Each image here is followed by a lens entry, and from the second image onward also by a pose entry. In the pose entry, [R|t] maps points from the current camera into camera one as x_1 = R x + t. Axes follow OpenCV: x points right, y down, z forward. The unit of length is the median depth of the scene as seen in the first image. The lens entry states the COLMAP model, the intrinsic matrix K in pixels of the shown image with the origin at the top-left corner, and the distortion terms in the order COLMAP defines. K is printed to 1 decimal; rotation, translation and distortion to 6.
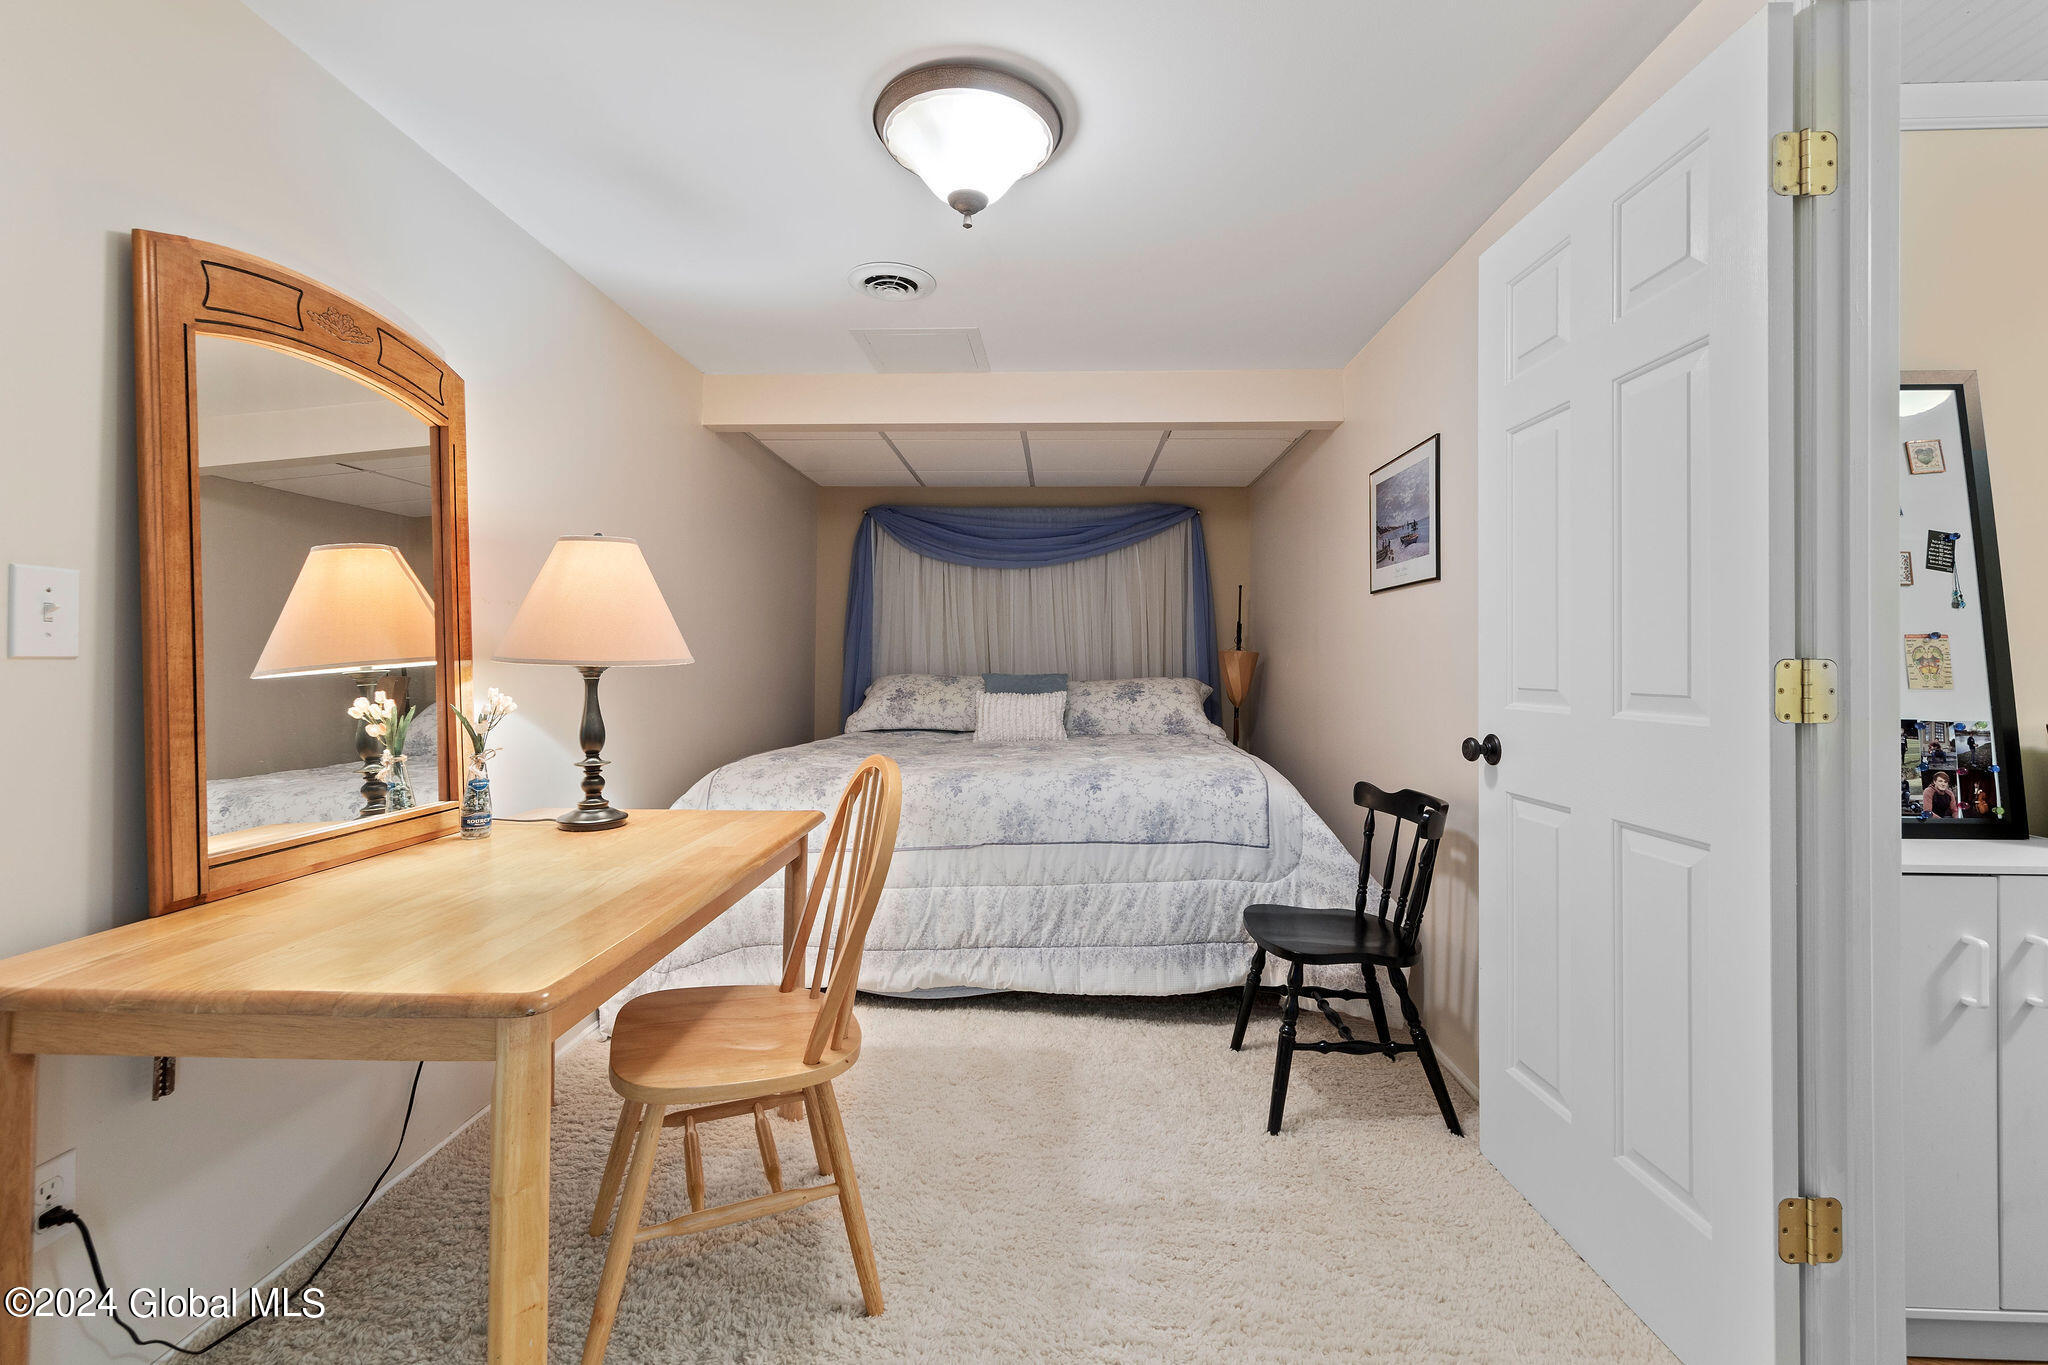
lens RADIAL K [[872.1, 0, 1024.2], [0, 872.1, 658.1], [0, 0, 1]] dist [0.005207, -0.000491]
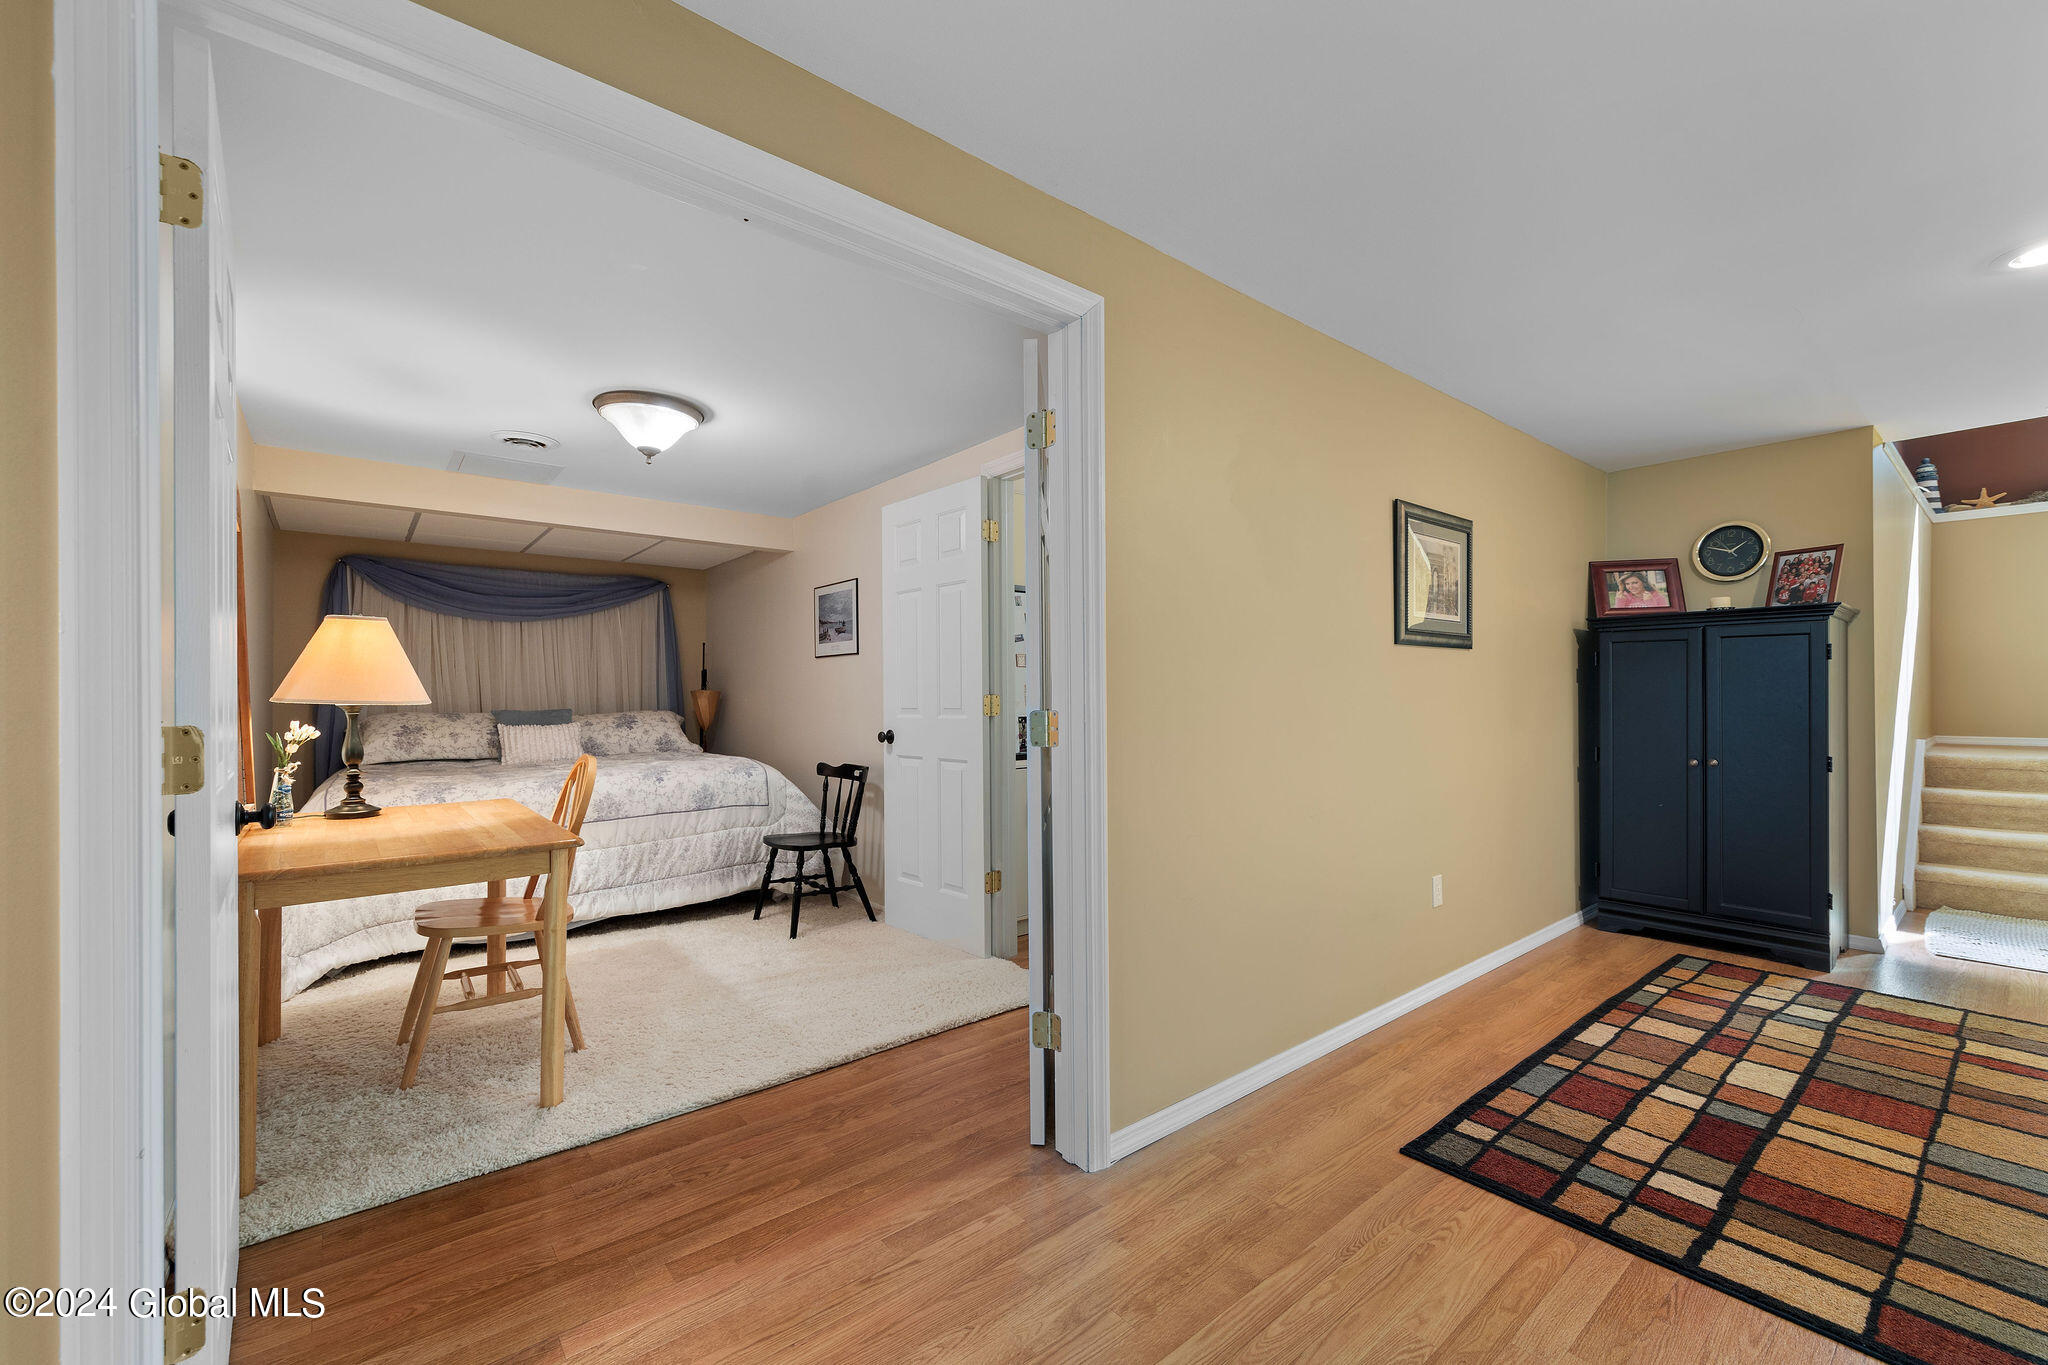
lens RADIAL K [[872.1, 0, 1025.9], [0, 872.1, 681.9], [0, 0, 1]] dist [0.005207, -0.000491]
pose [[0.751542, 0.002282, 0.659682, -0.473171], [0.007098, 0.999908, -0.011545, -0.003889], [-0.659647, 0.013359, 0.751457, -0.630976]]
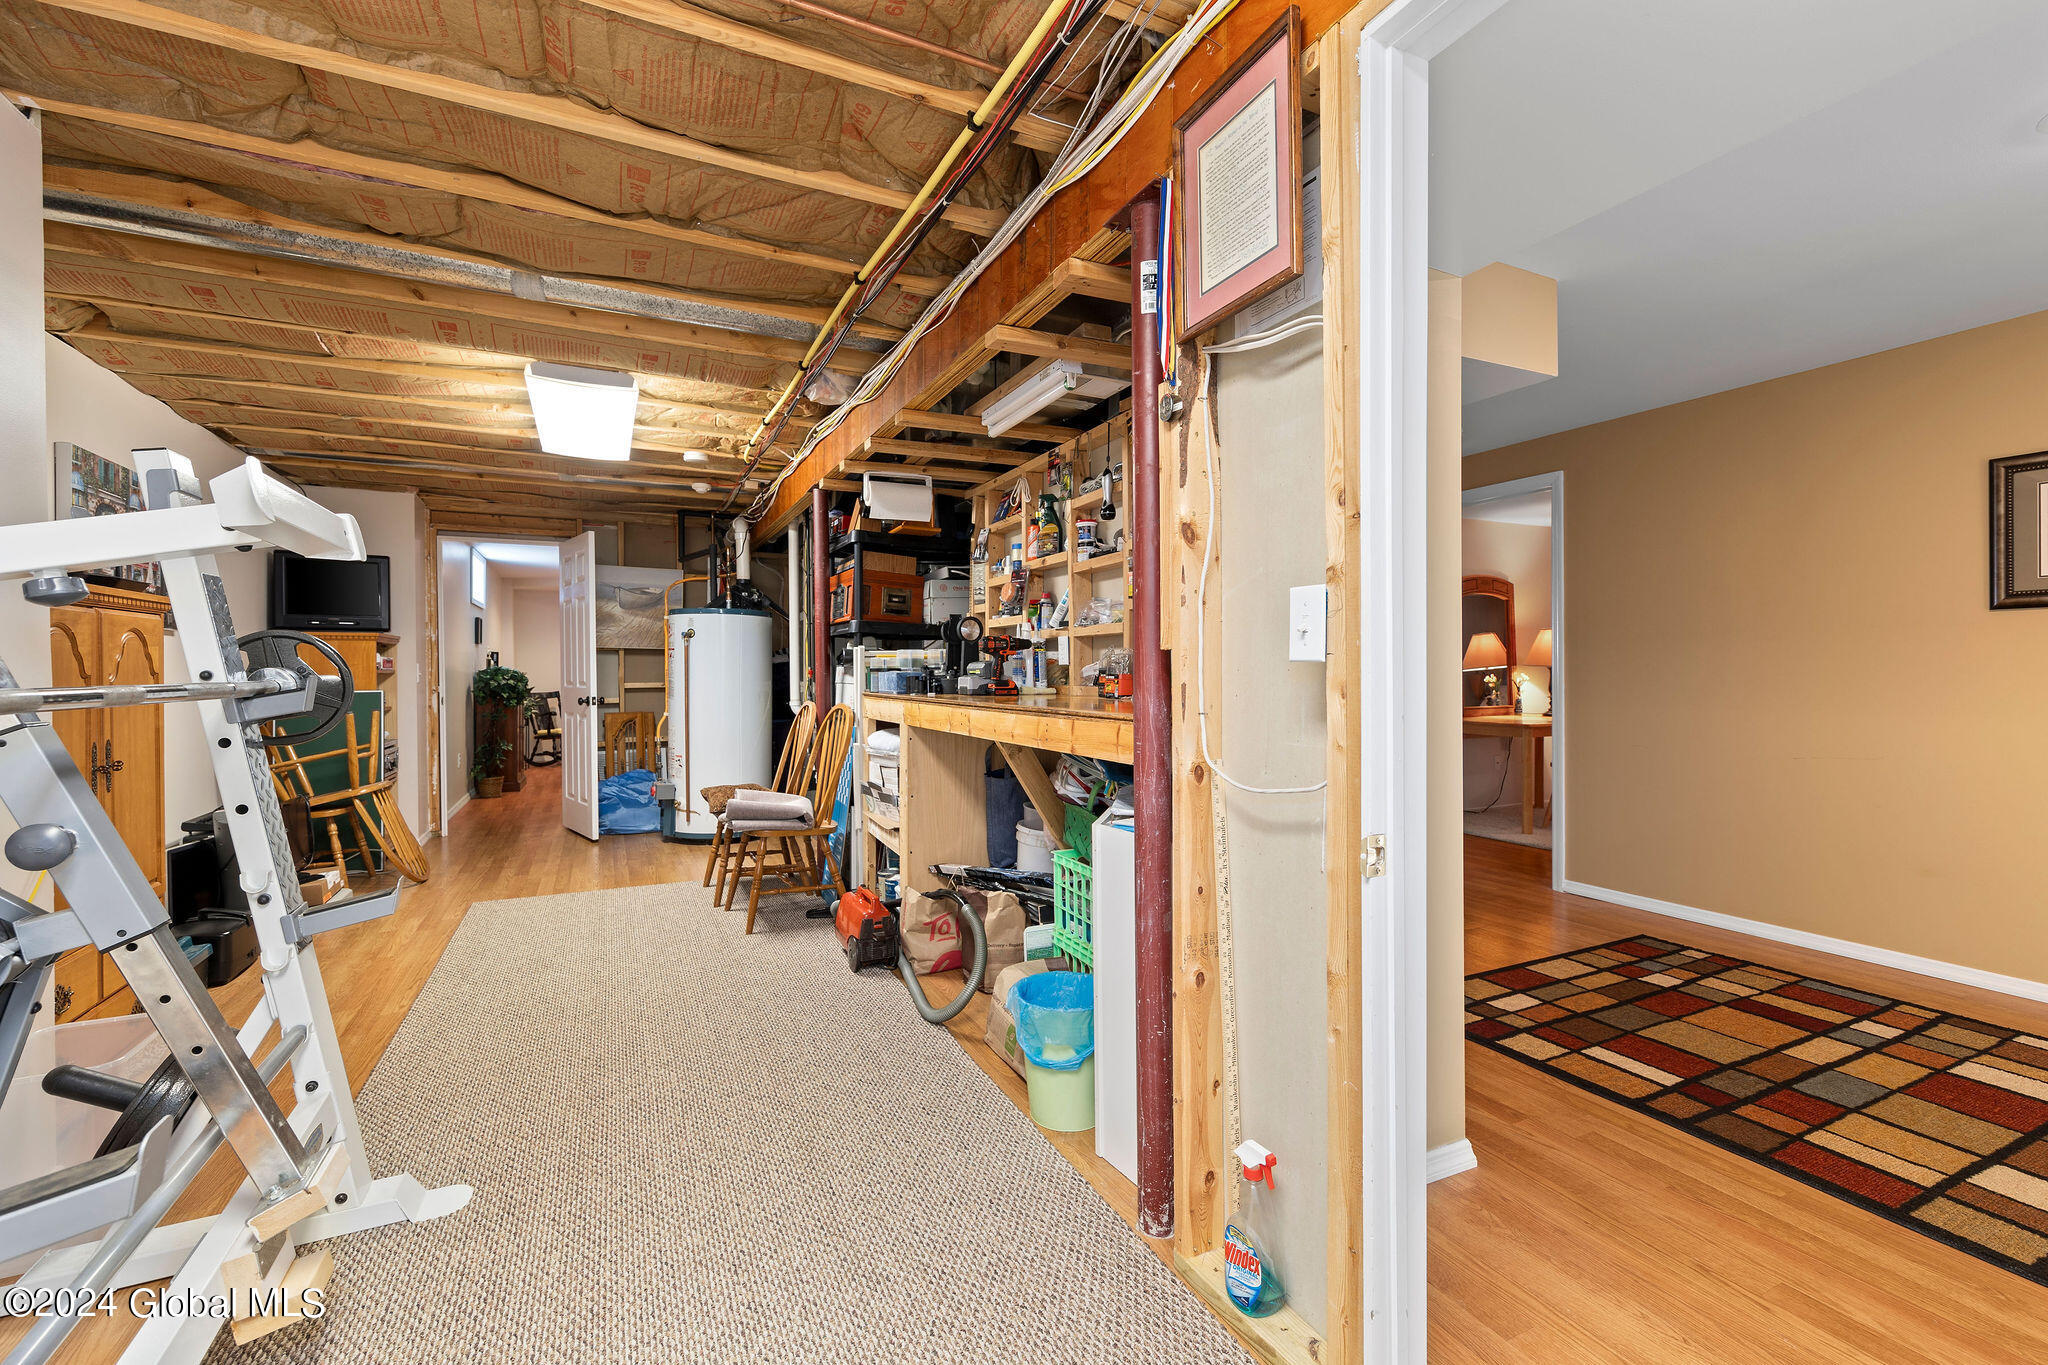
lens RADIAL K [[872.1, 0, 1028.3], [0, 872.1, 664.7], [0, 0, 1]] dist [0.005207, -0.000491]
pose [[0.482219, 0.005562, -0.876033, 1.111194], [-0.007210, 0.999971, 0.002380, 0.001404], [0.876021, 0.005169, 0.482246, -1.792444]]
